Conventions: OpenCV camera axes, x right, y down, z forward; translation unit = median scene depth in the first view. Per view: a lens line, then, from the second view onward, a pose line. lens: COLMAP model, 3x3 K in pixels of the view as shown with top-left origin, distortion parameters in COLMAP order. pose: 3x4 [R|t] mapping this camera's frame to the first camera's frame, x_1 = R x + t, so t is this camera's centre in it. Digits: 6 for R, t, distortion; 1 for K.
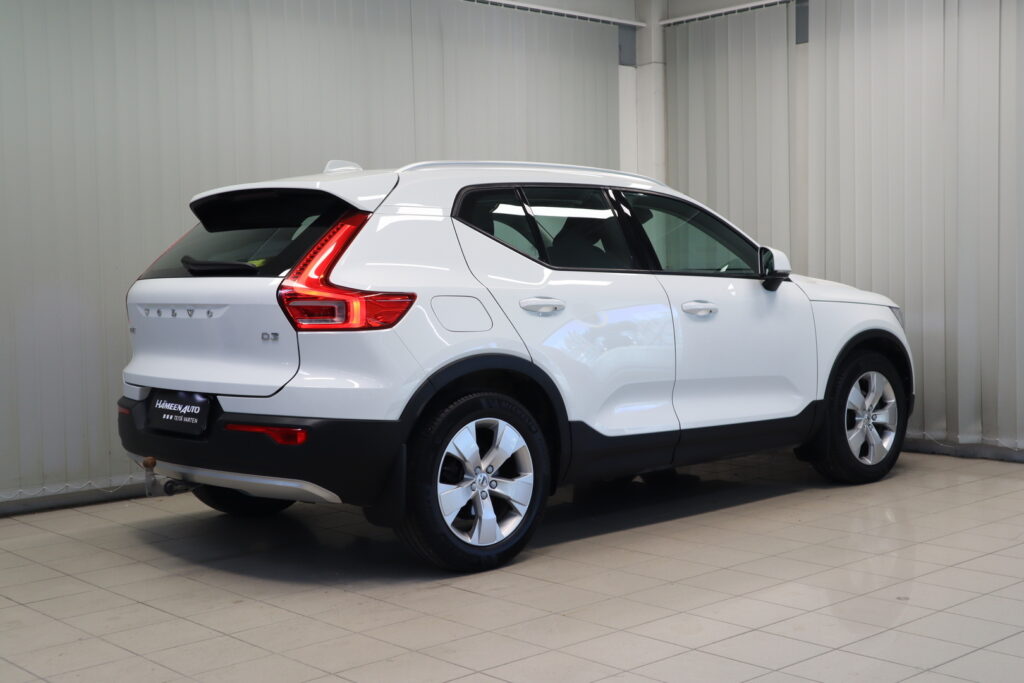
lens RADIAL K [[1328.8, 0, 513.9], [0, 1328.8, 339.7], [0, 0, 1]] dist [0.021297, 0.000000]
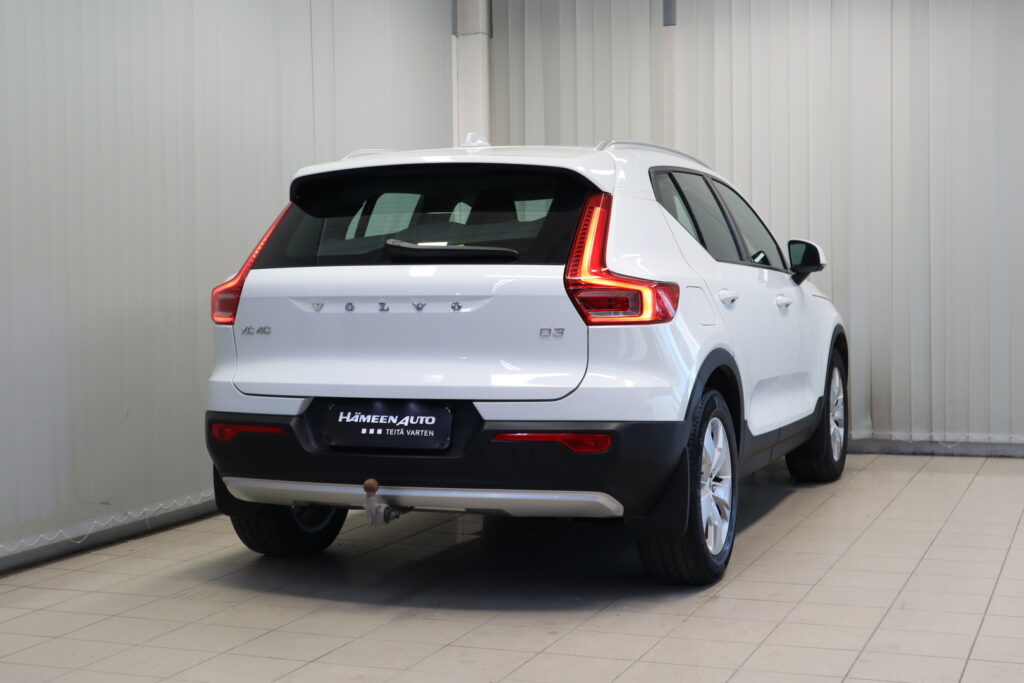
lens RADIAL K [[1597.1, 0, 540.8], [0, 1597.1, 330.7], [0, 0, 1]] dist [0.007713, 0.000000]
pose [[0.889256, -0.012066, 0.457251, -0.622089], [0.019506, 0.999743, -0.011554, 0.008215], [-0.456994, 0.019193, 0.889263, 0.056216]]
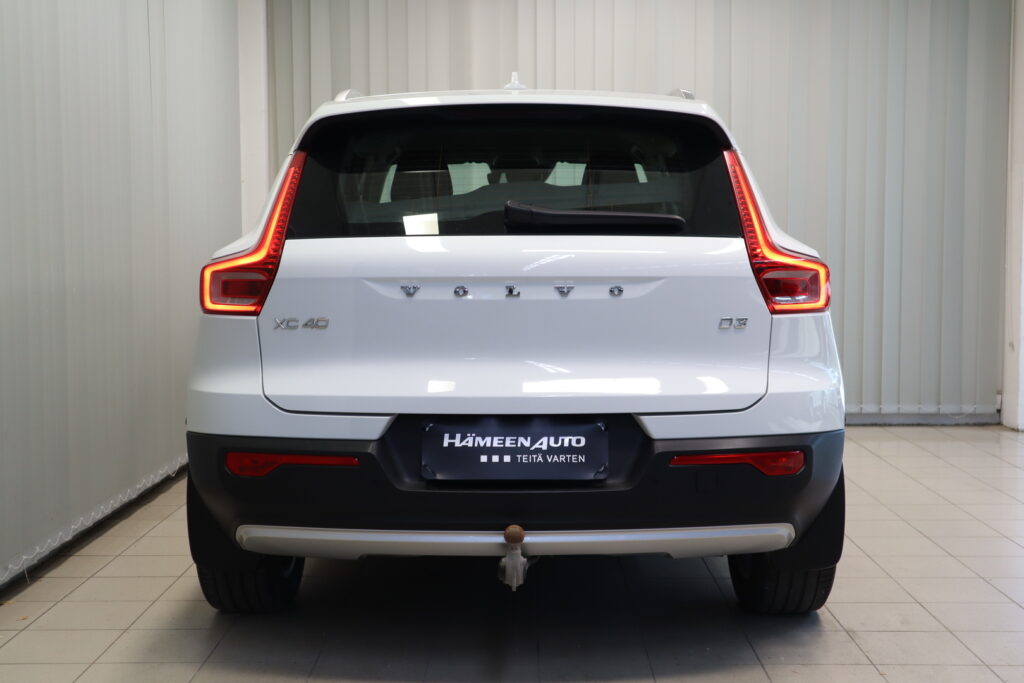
lens RADIAL K [[1328.8, 0, 514.8], [0, 1328.8, 347.1], [0, 0, 1]] dist [0.021297, 0.000000]
pose [[0.667562, -0.045665, 0.743152, -0.712111], [0.028316, 0.998952, 0.035947, -0.016488], [-0.744015, -0.002954, 0.668156, 0.574942]]
